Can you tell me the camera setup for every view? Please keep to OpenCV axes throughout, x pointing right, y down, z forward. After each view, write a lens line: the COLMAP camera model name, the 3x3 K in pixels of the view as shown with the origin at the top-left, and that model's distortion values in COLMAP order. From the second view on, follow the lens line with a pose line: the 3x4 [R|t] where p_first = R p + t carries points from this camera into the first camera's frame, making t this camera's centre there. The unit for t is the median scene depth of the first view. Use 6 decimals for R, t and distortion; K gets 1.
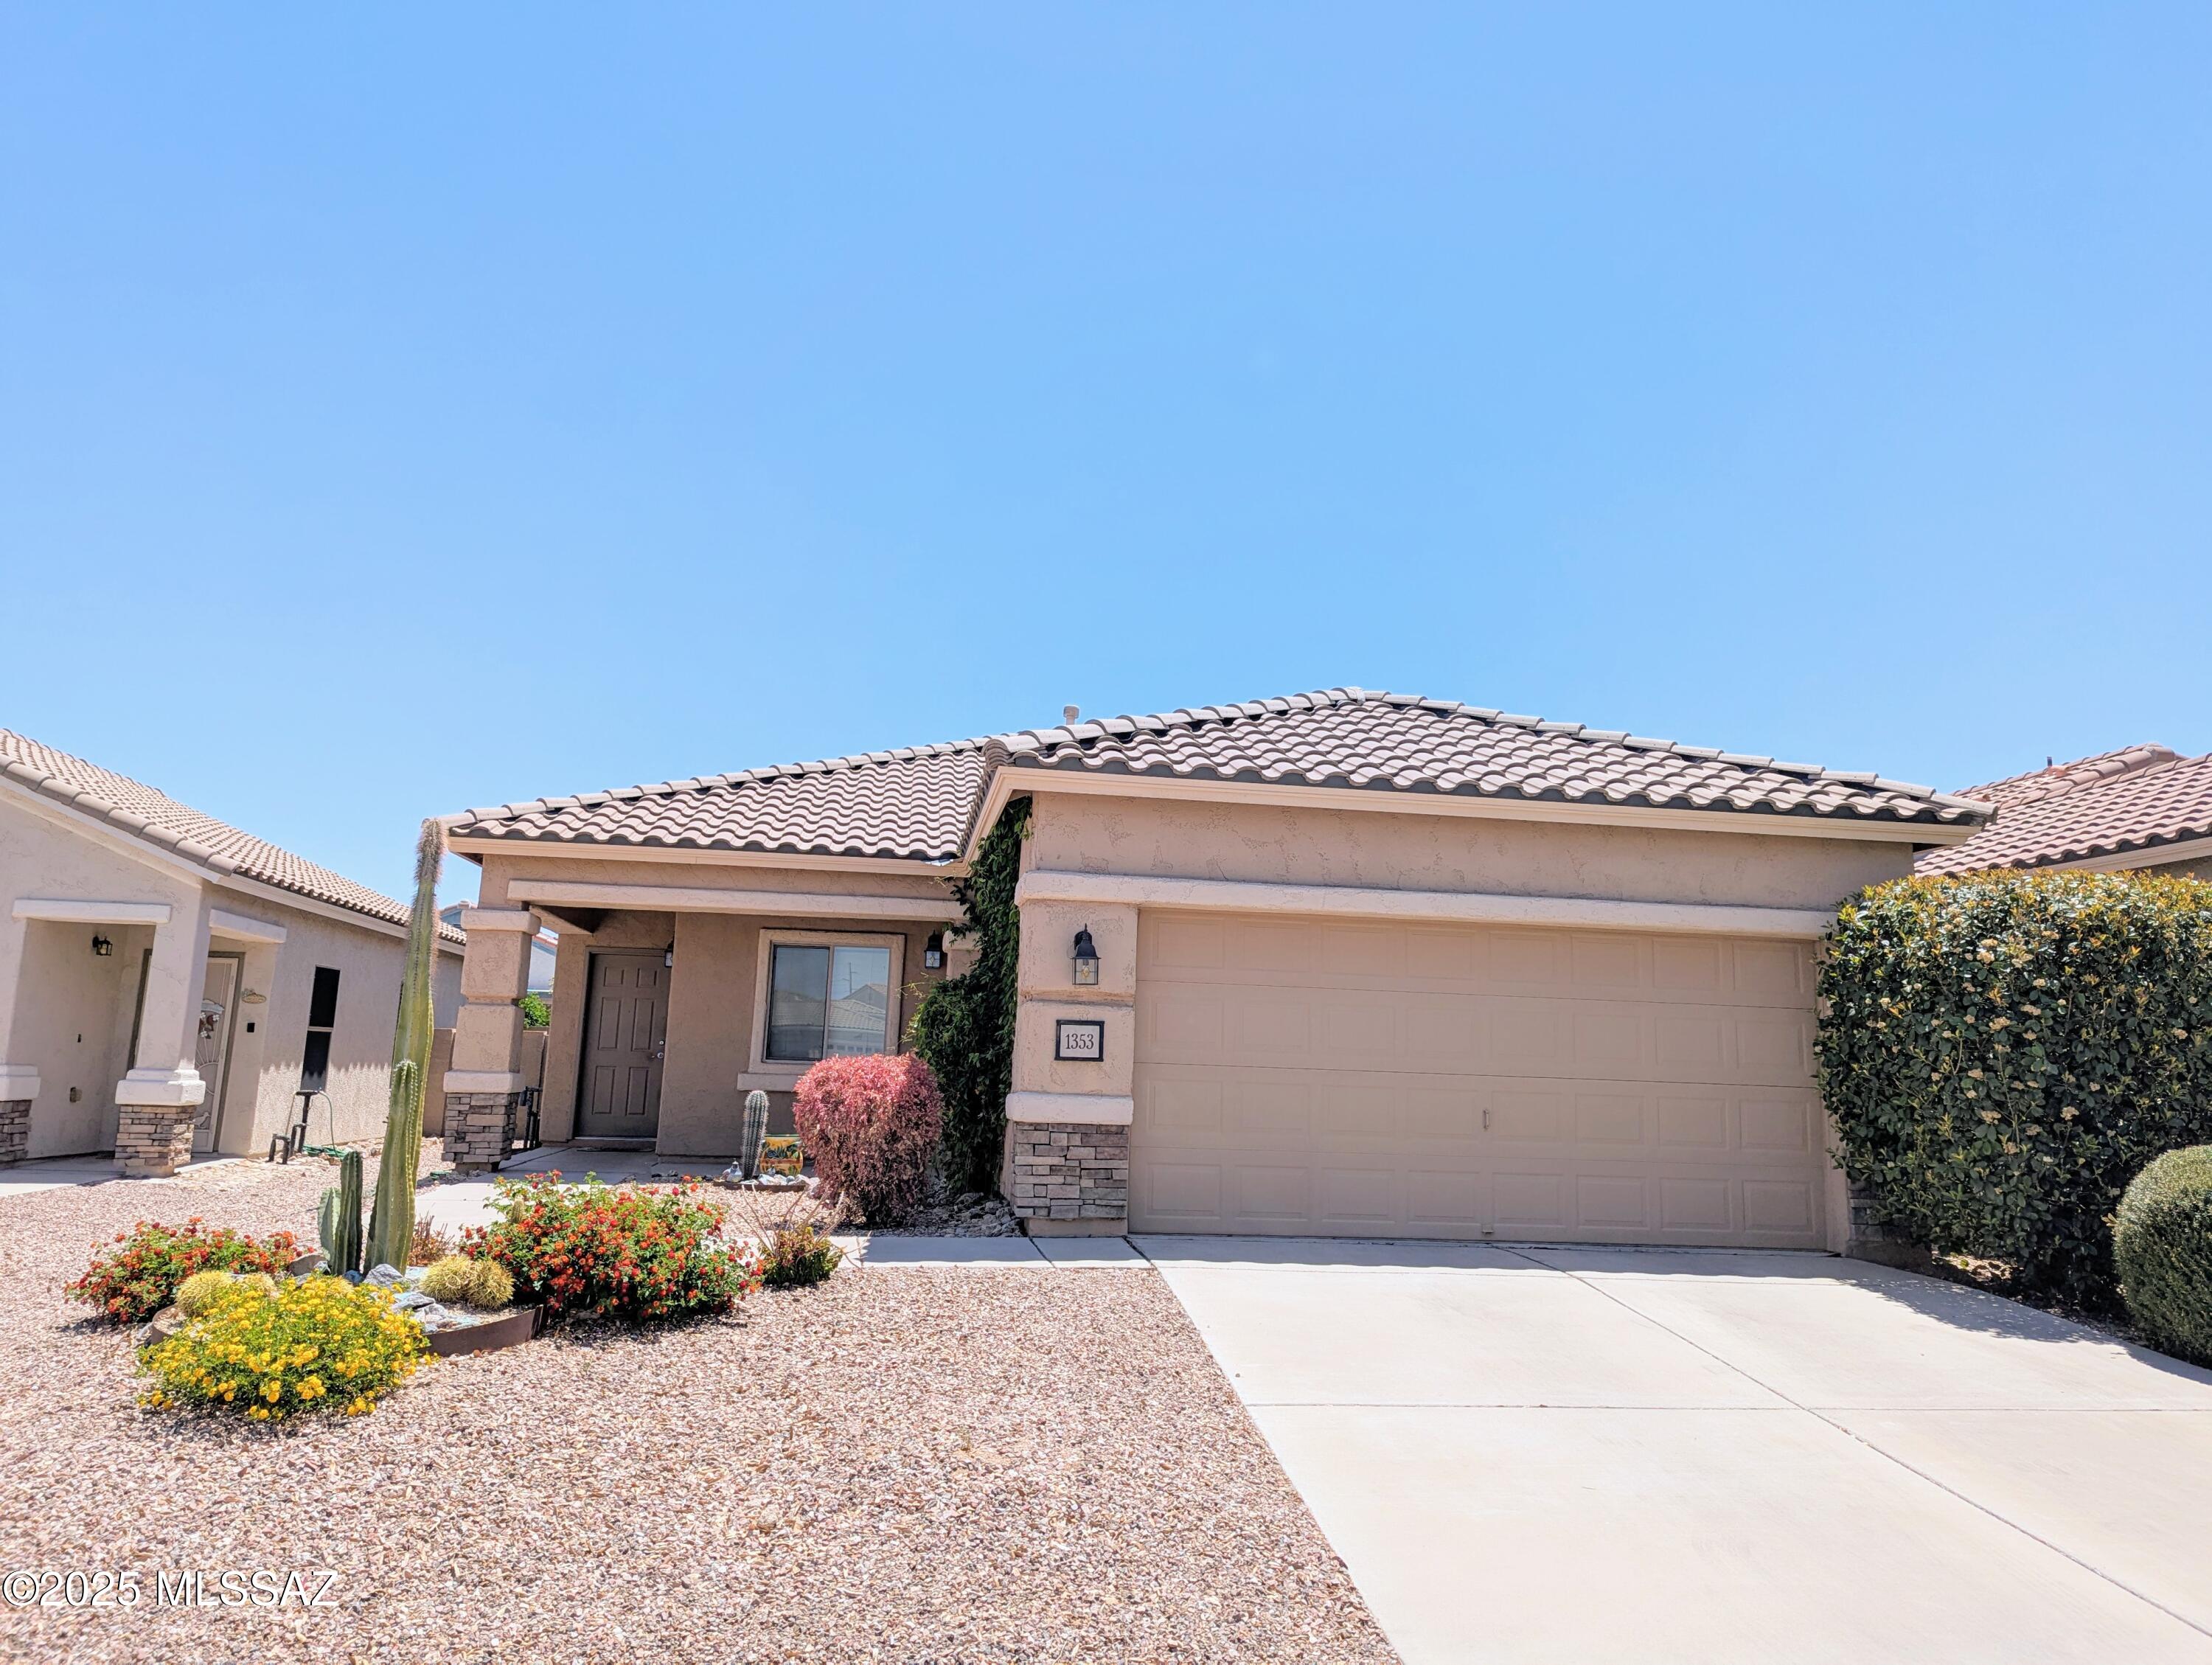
lens RADIAL K [[1581.4, 0, 1076.2], [0, 1581.4, 804.1], [0, 0, 1]] dist [0.084403, -0.082236]
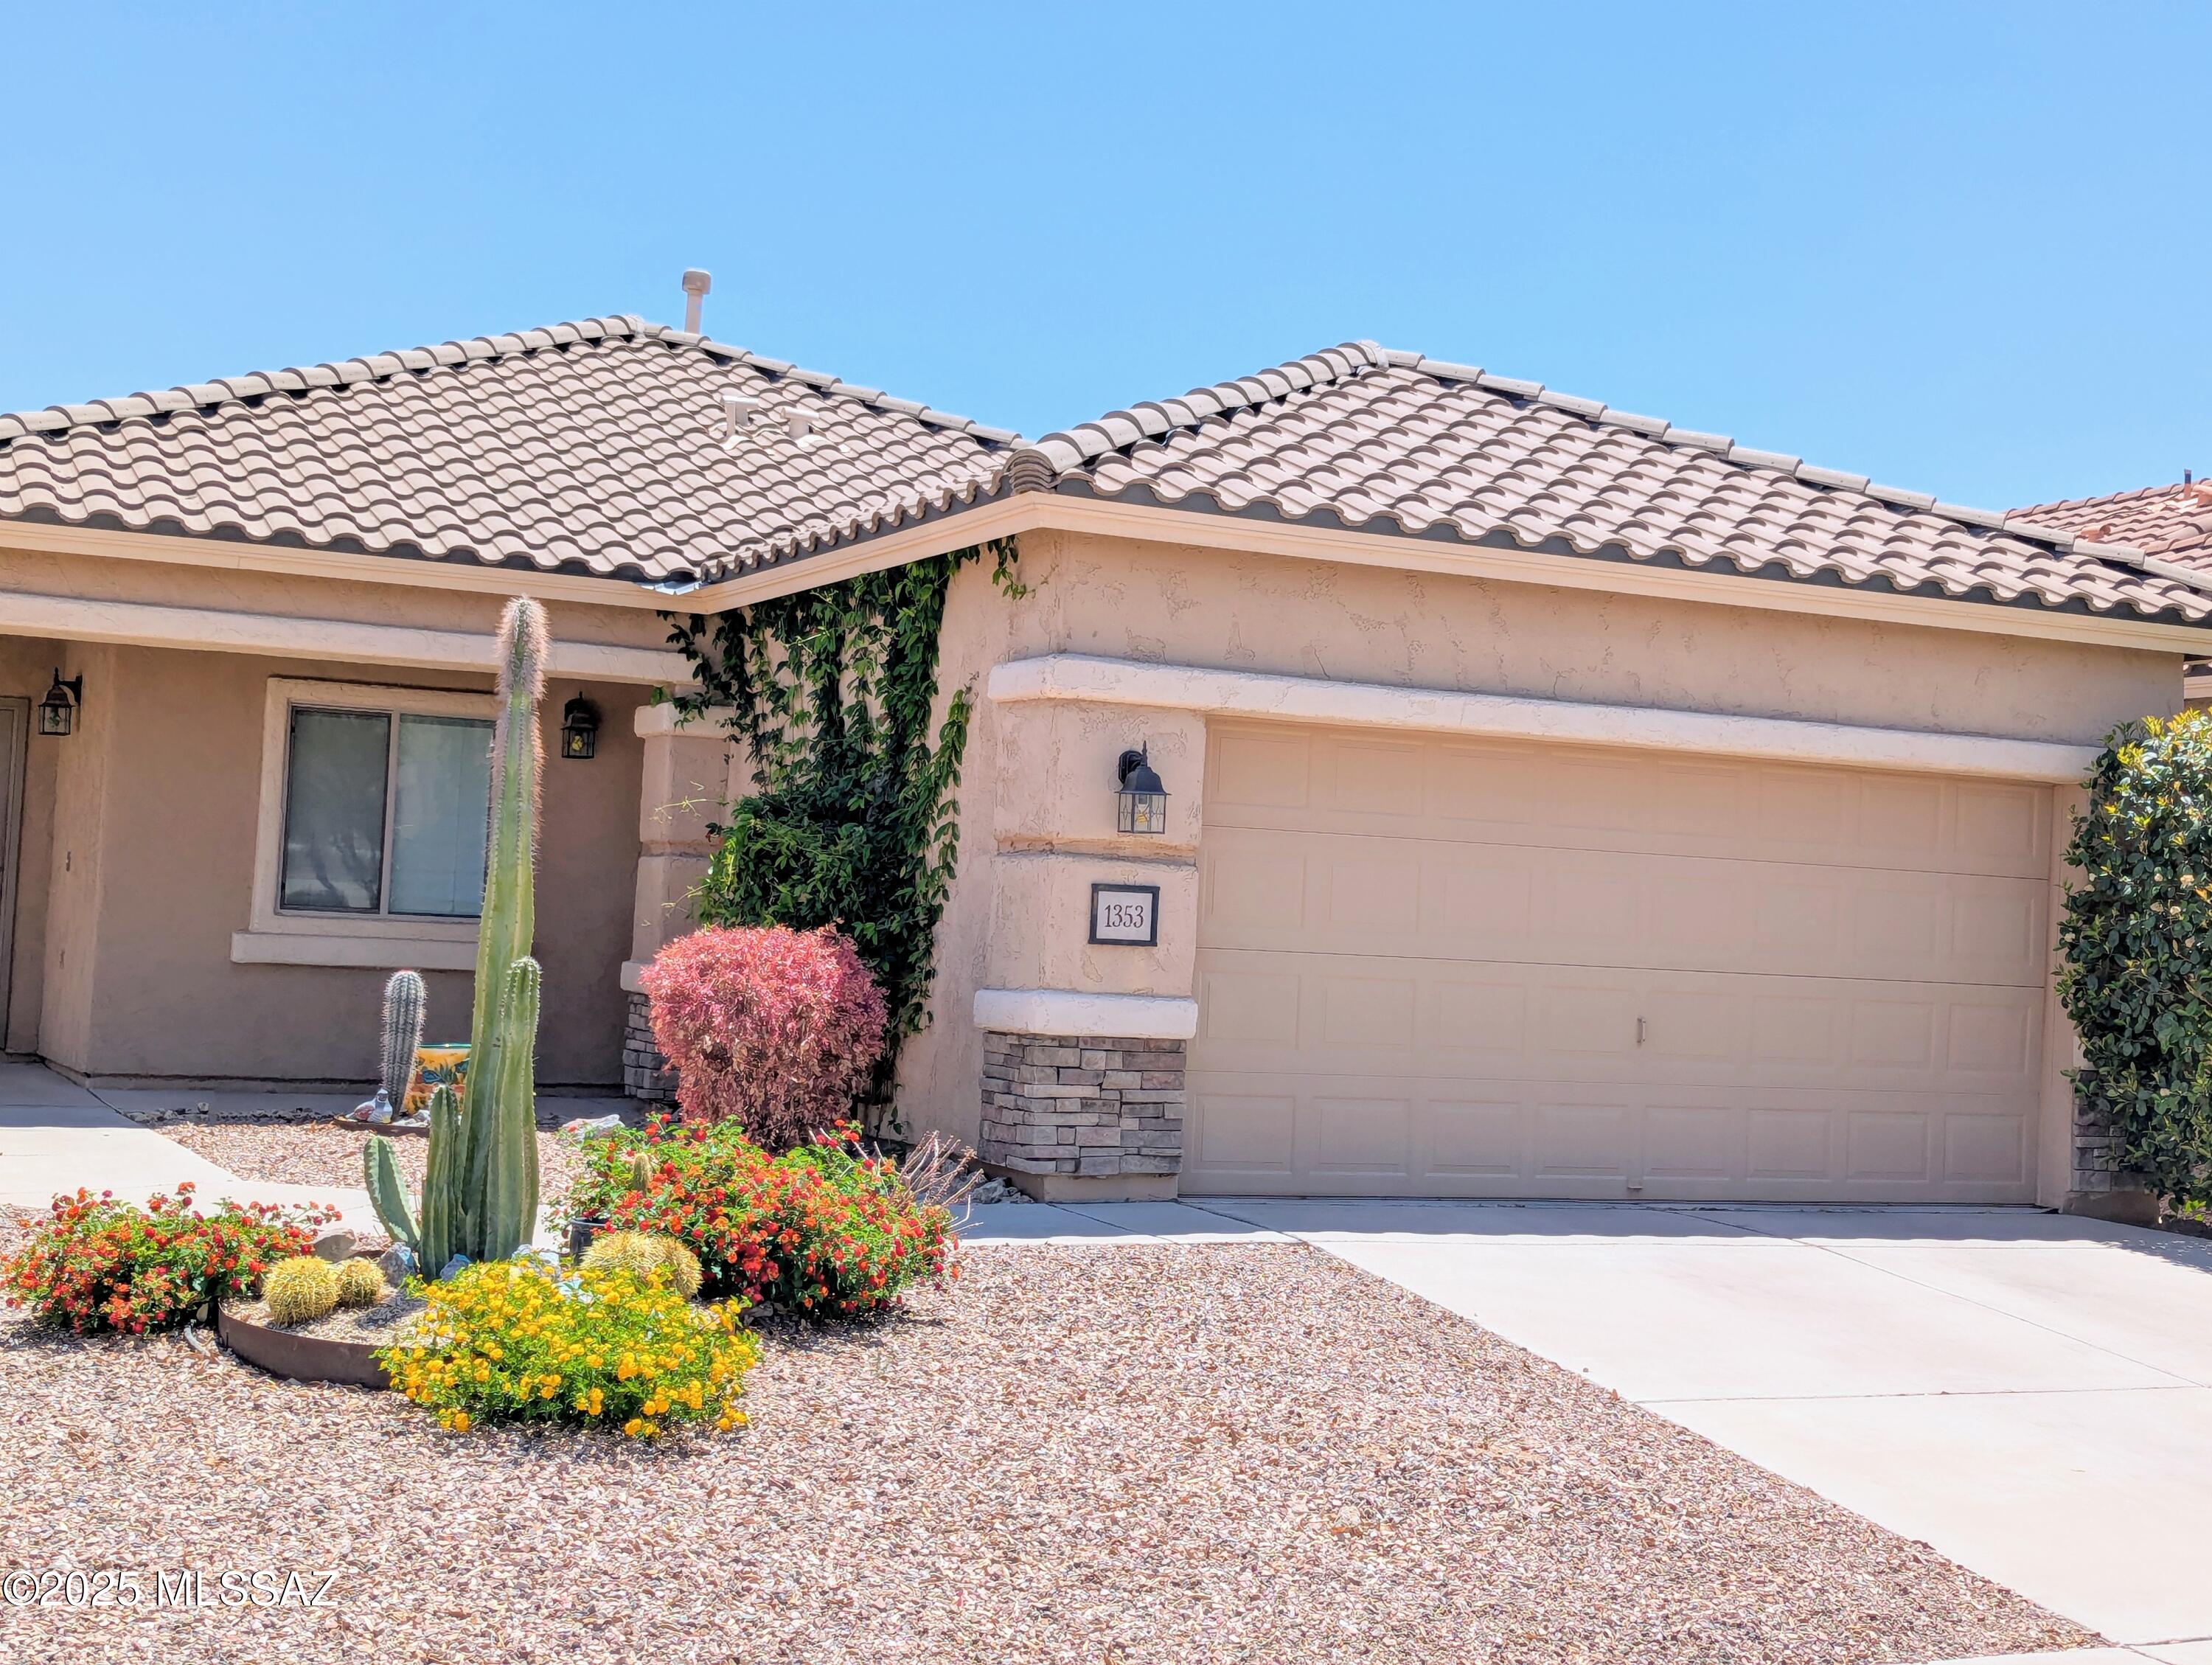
lens RADIAL K [[3168.0, 0, 1146.4], [0, 3168.0, 784.8], [0, 0, 1]] dist [0.255944, -1.370297]
pose [[0.952513, 0.028308, 0.303180, -0.376058], [-0.068110, 0.990249, 0.121526, -0.063434], [-0.296783, -0.136405, 0.945153, -0.237885]]
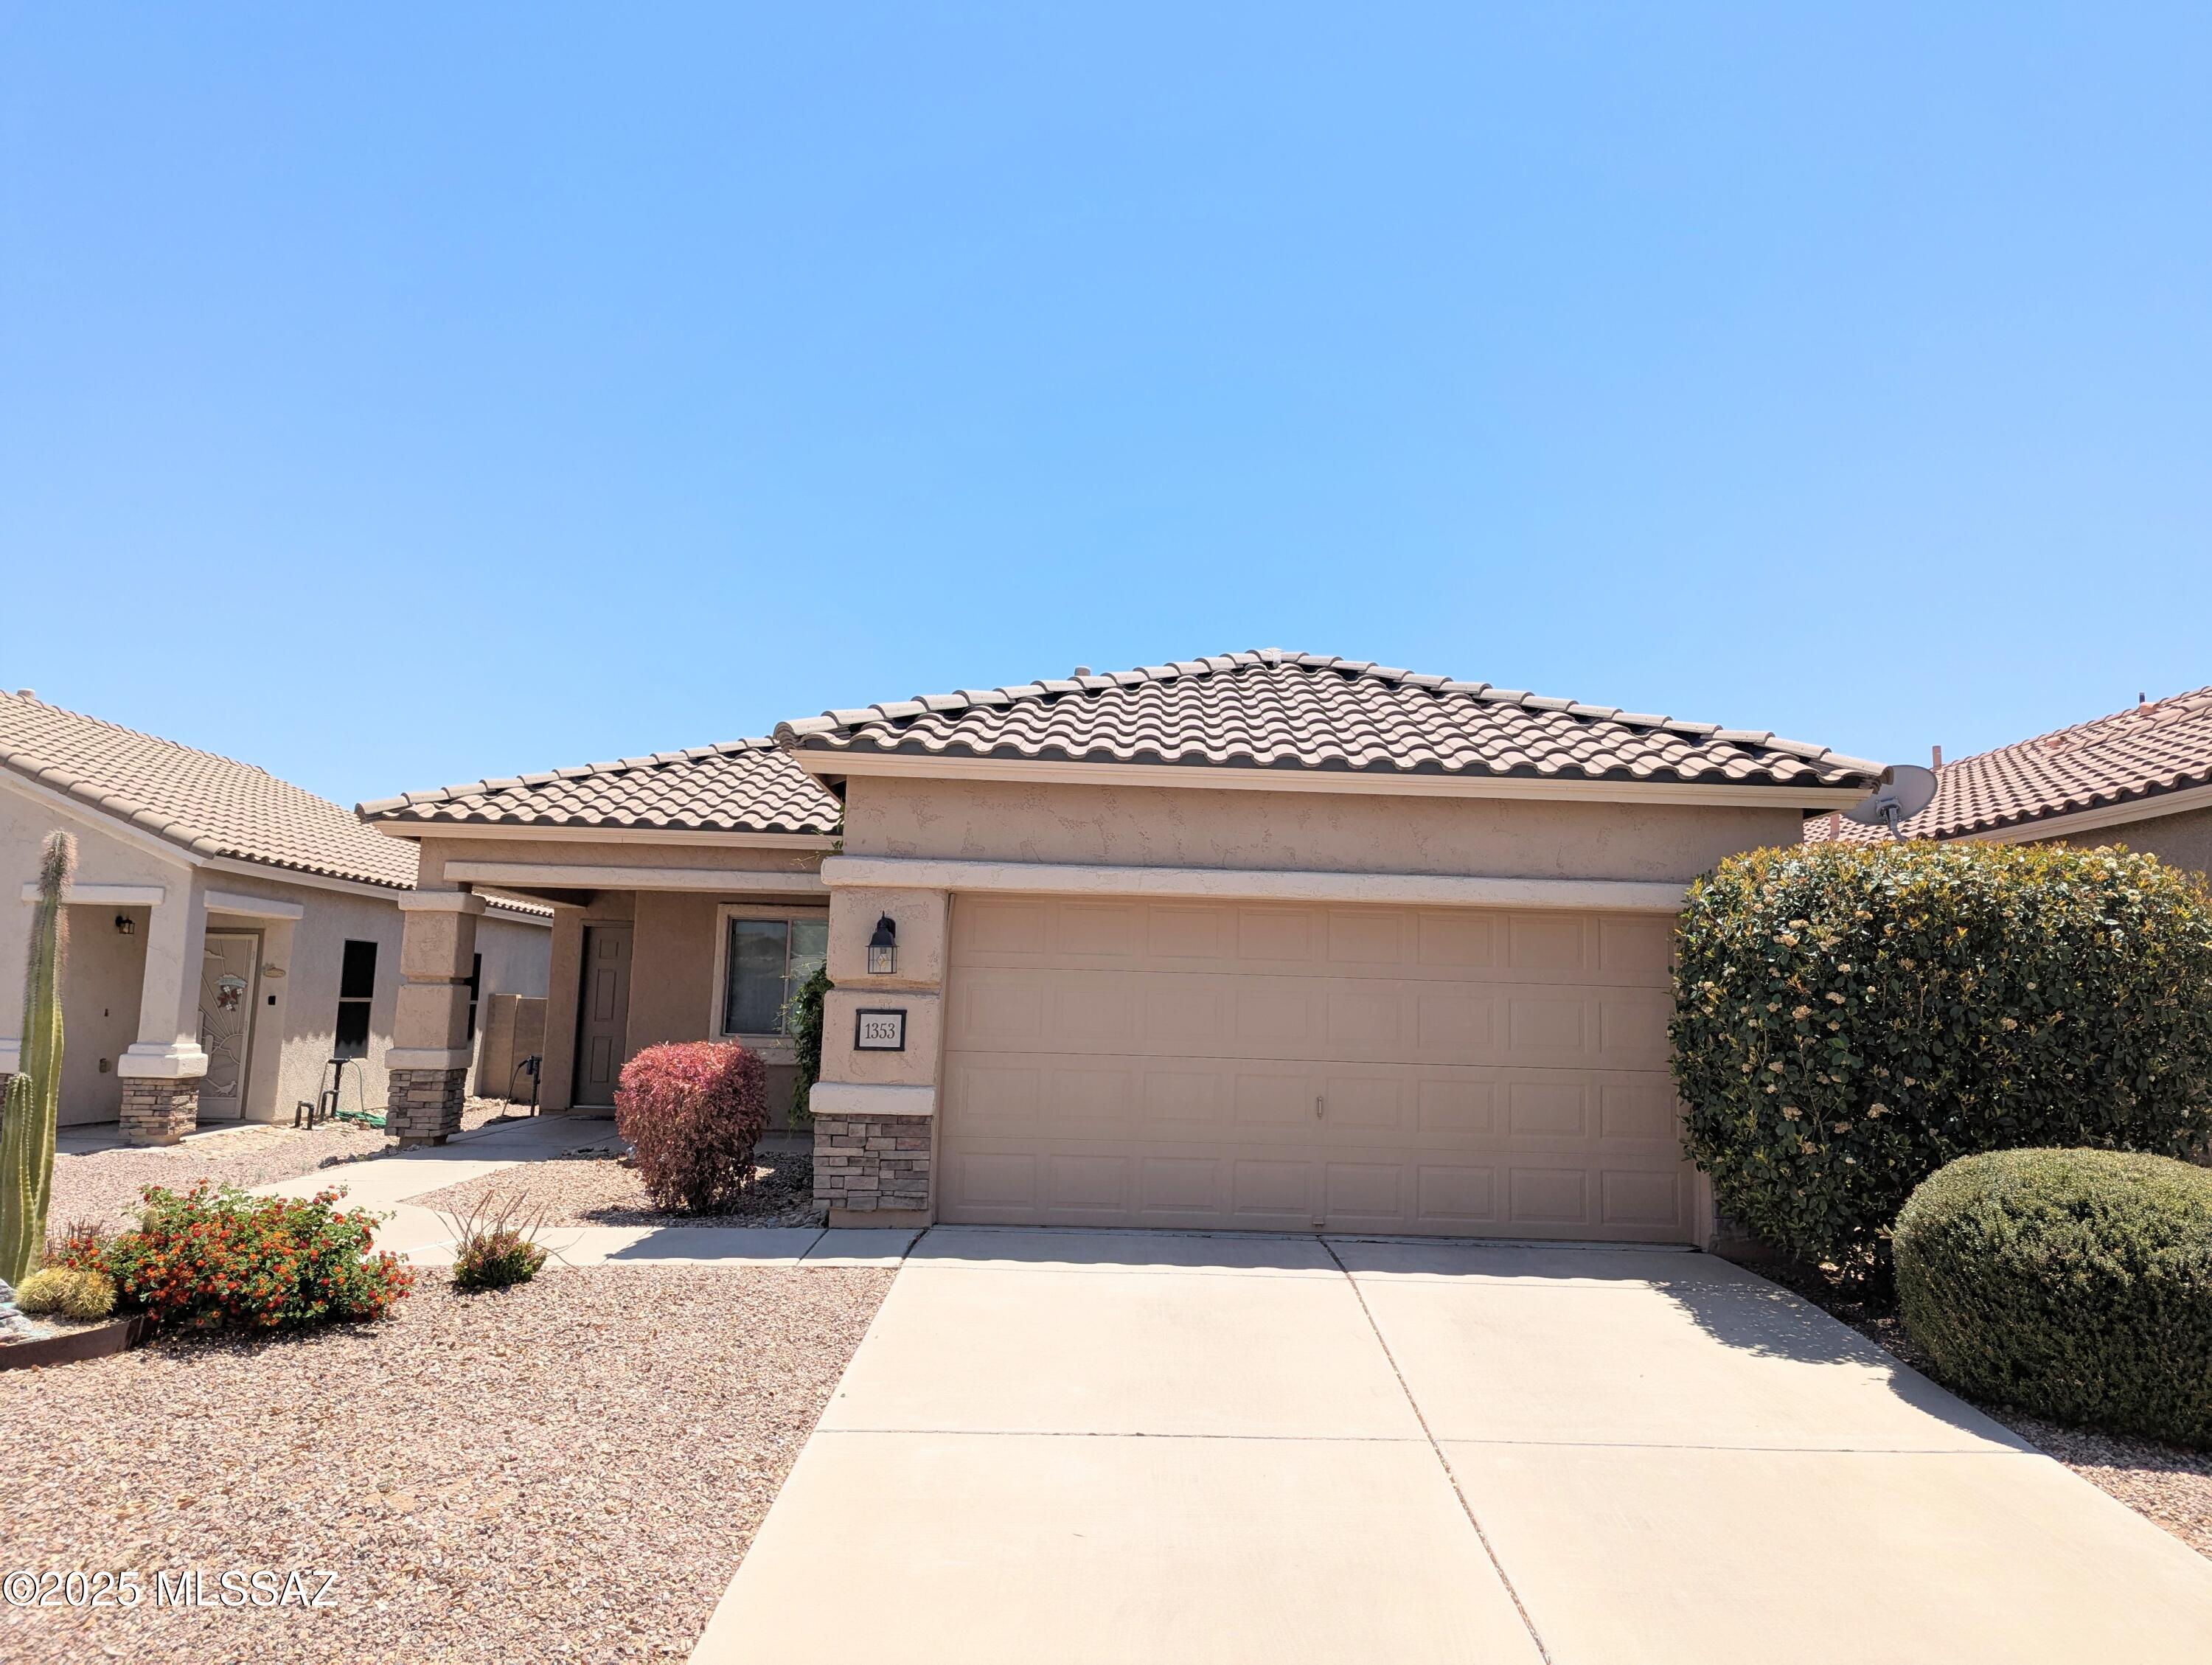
lens RADIAL K [[1580.4, 0, 1106.0], [0, 1580.4, 832.5], [0, 0, 1]] dist [0.084947, -0.087641]
pose [[0.993703, -0.016383, -0.110841, 0.240022], [0.022034, 0.998509, 0.049953, -0.017097], [0.109857, -0.052080, 0.992582, 0.050035]]
